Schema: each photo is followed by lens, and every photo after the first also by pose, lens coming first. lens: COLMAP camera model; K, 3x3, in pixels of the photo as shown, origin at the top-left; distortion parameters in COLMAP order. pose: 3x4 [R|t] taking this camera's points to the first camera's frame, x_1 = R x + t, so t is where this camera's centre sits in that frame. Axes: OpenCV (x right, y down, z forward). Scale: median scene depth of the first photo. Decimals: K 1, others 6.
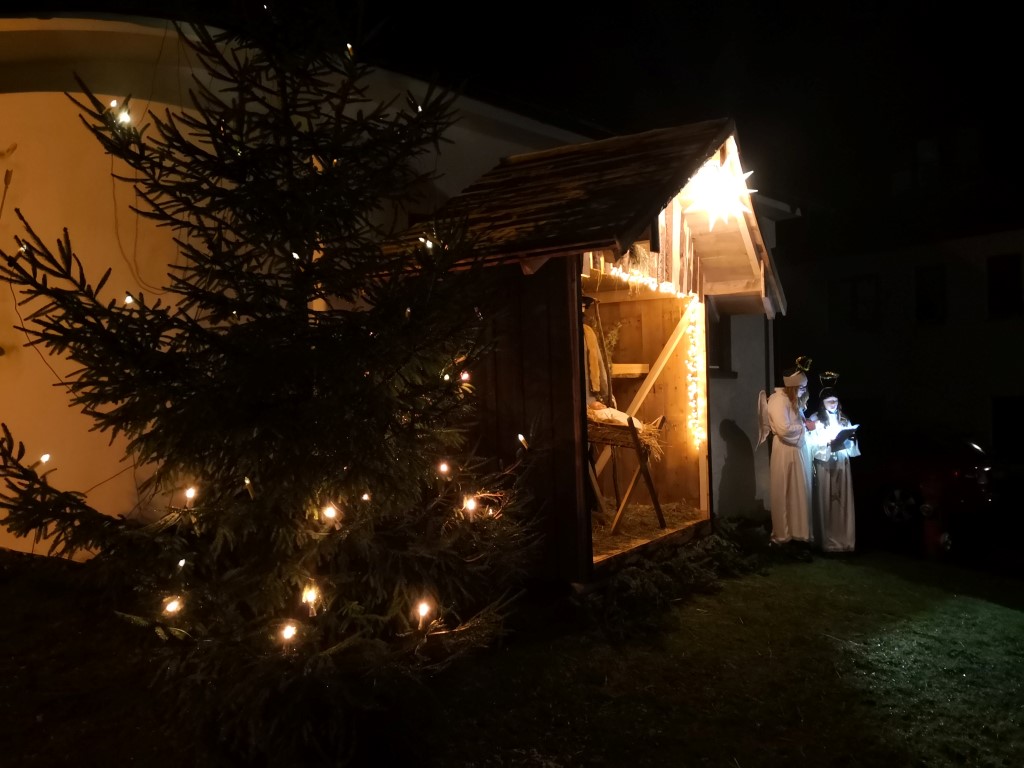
lens RADIAL K [[808.3, 0, 511.2], [0, 808.3, 409.3], [0, 0, 1]] dist [0.002386, -0.000329]
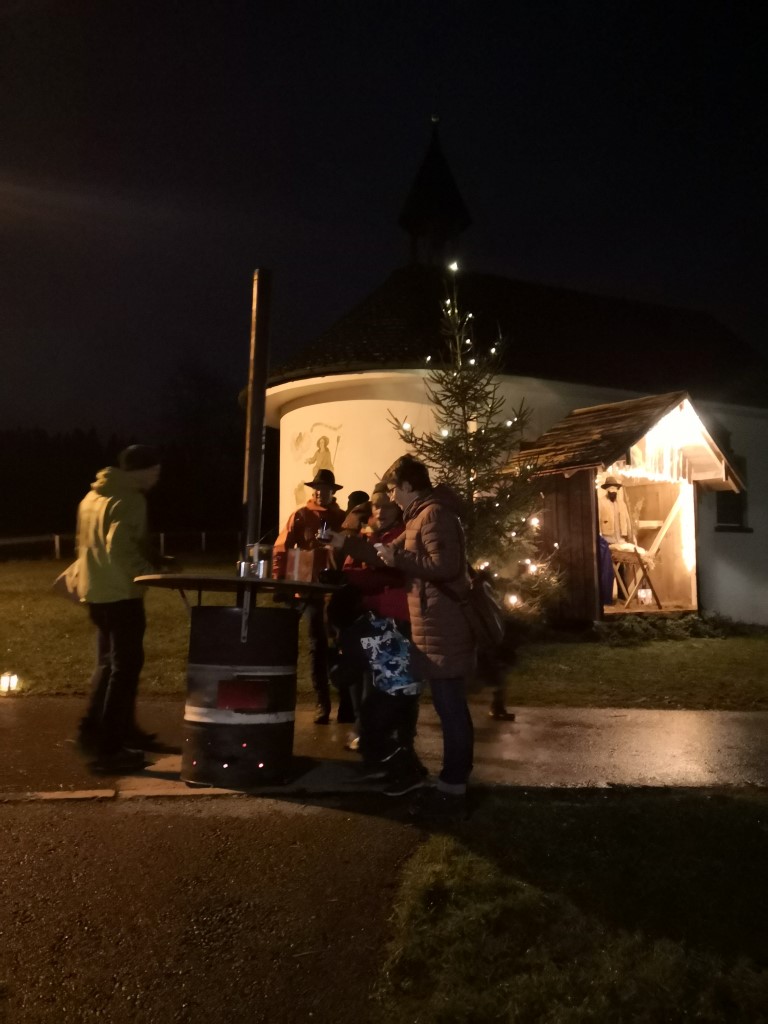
lens RADIAL K [[825.2, 0, 384.0], [0, 825.2, 512.0], [0, 0, 1]] dist [0.004287, 0.000423]
pose [[0.947407, -0.016342, -0.319613, 0.207997], [-0.012696, 0.995990, -0.088559, 0.106664], [0.319779, 0.087959, 0.943400, -1.018218]]
